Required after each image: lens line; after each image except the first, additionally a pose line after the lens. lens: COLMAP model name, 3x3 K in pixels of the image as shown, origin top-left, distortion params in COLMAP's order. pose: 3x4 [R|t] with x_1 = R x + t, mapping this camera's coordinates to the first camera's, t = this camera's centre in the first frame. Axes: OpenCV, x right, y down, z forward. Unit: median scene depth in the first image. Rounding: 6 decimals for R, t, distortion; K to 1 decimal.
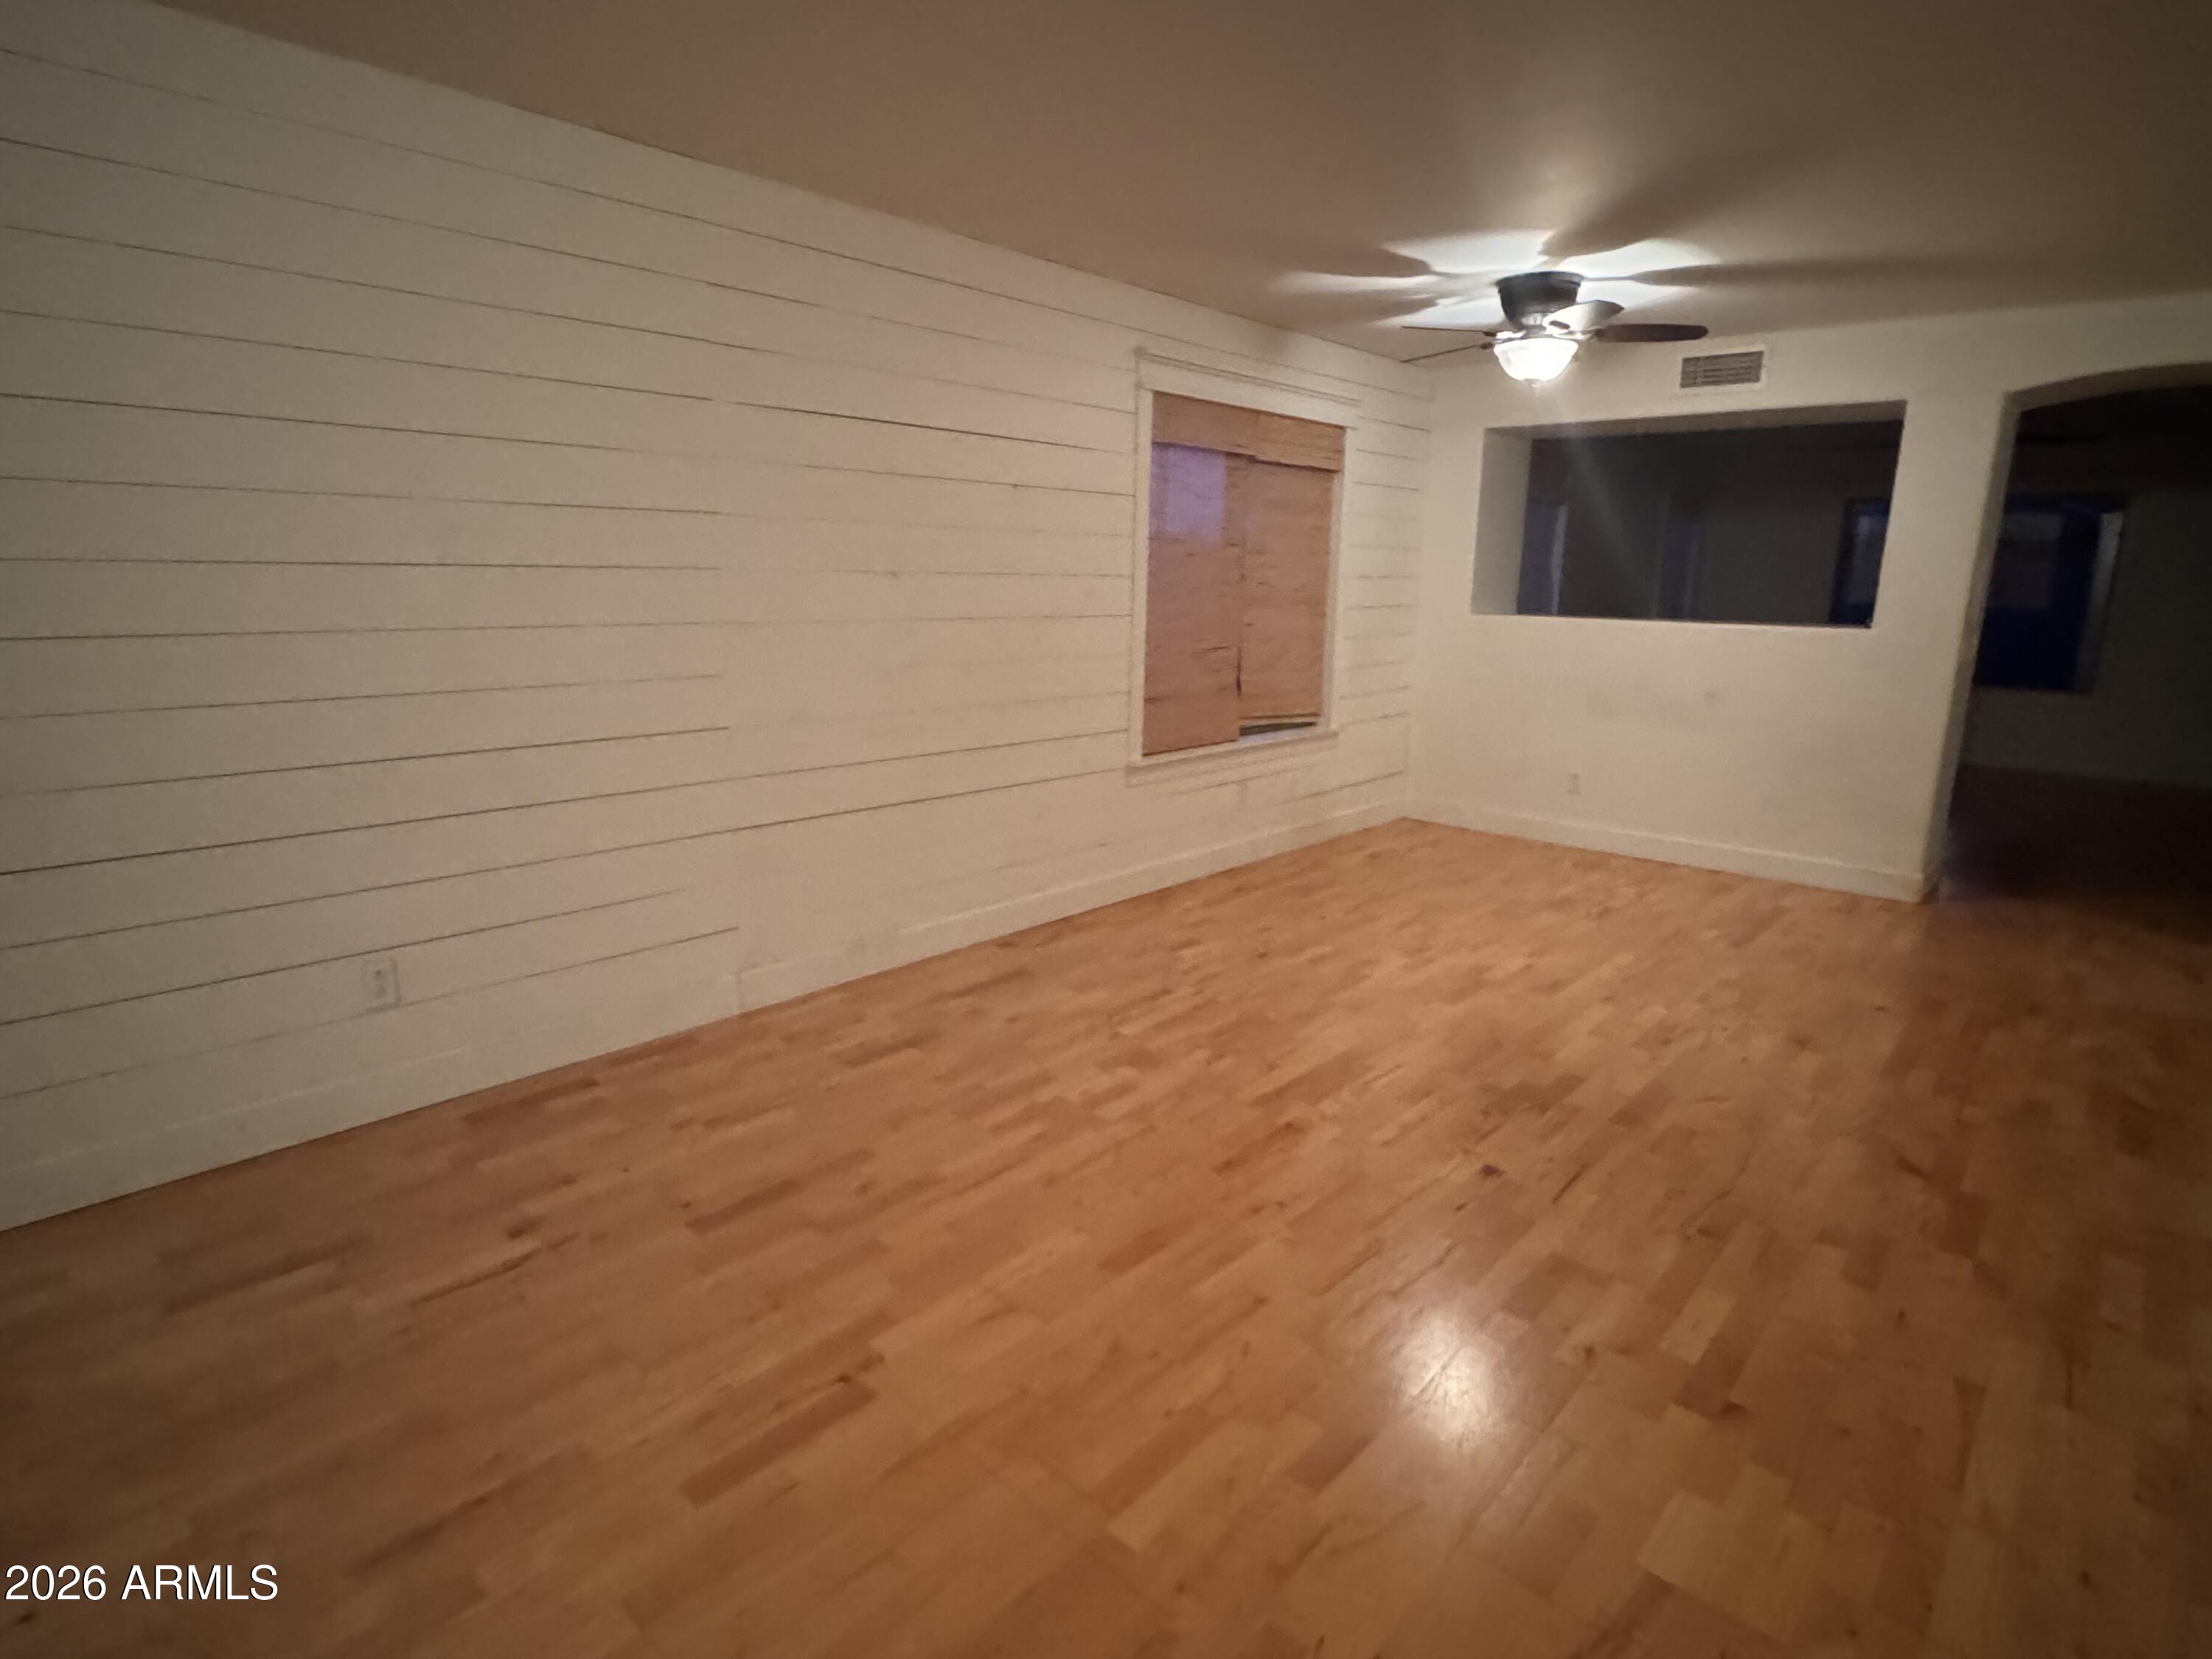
lens RADIAL K [[1163.9, 0, 1109.2], [0, 1163.9, 830.9], [0, 0, 1]] dist [-0.000849, 0.002124]
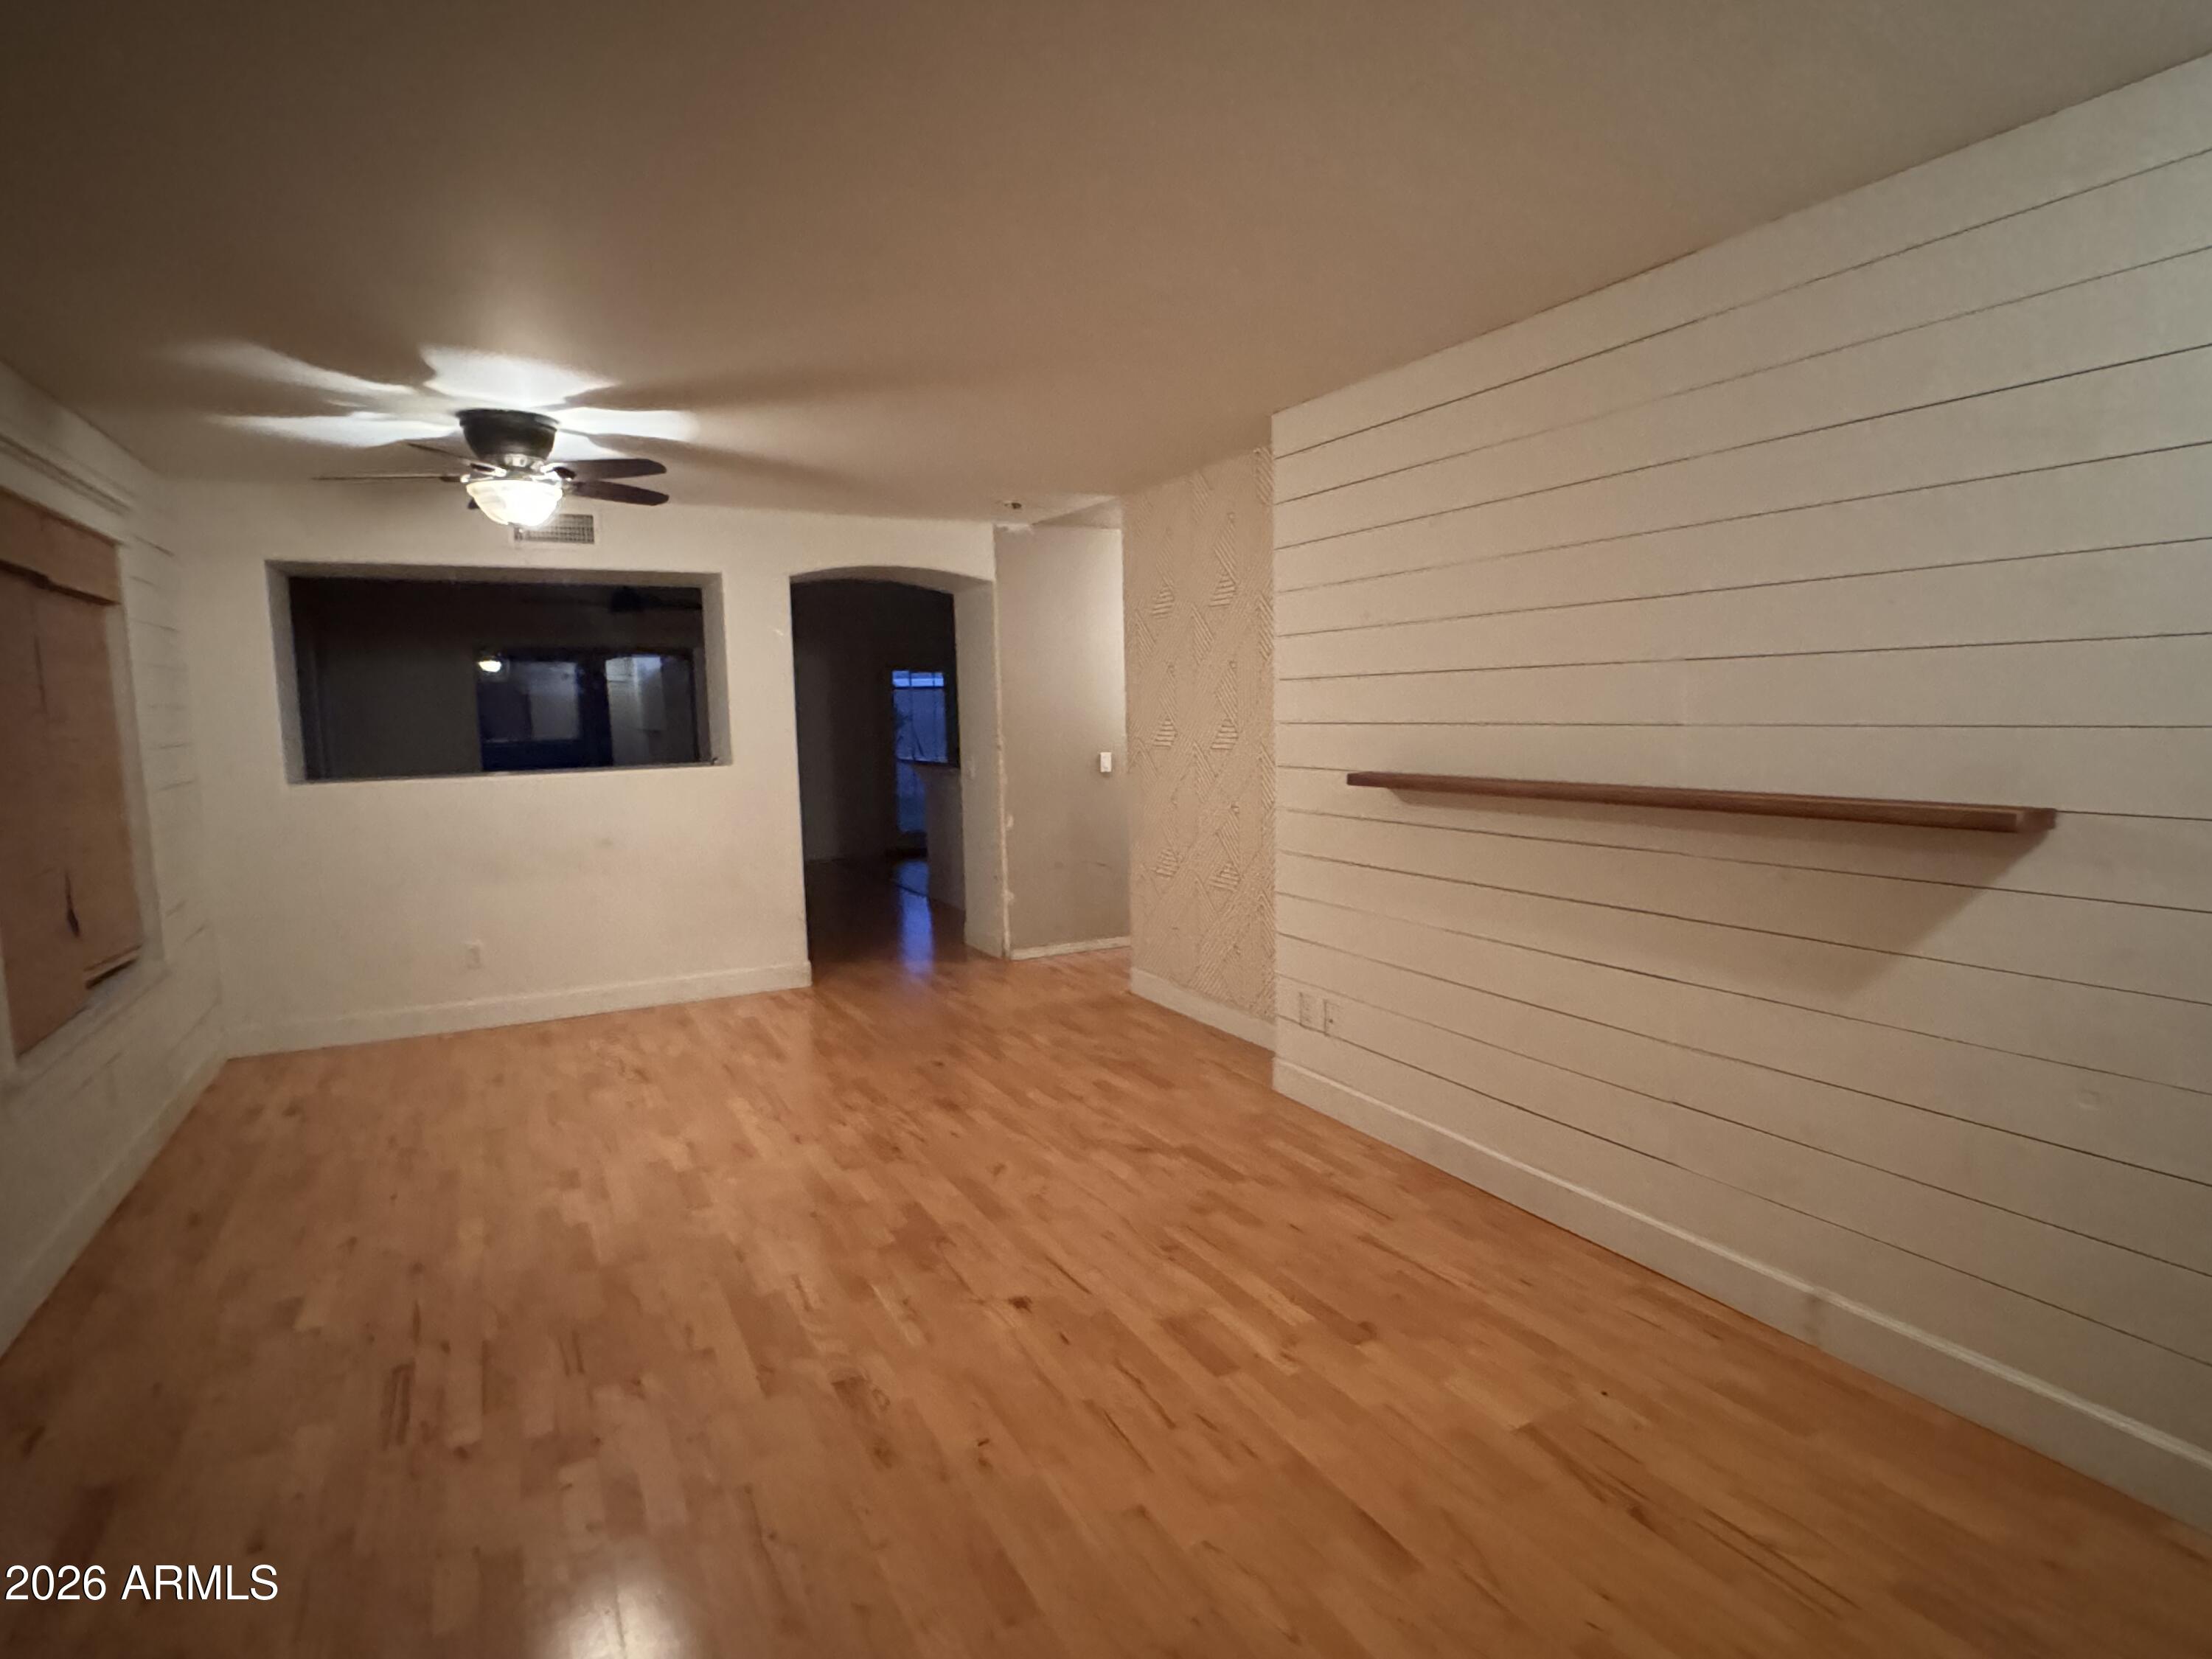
lens RADIAL K [[1163.9, 0, 1109.2], [0, 1163.9, 830.9], [0, 0, 1]] dist [-0.000849, 0.002124]
pose [[0.367032, -0.124797, 0.921799, -0.383651], [0.230930, 0.972161, 0.039666, -0.096659], [-0.901087, 0.198312, 0.385634, 0.319181]]
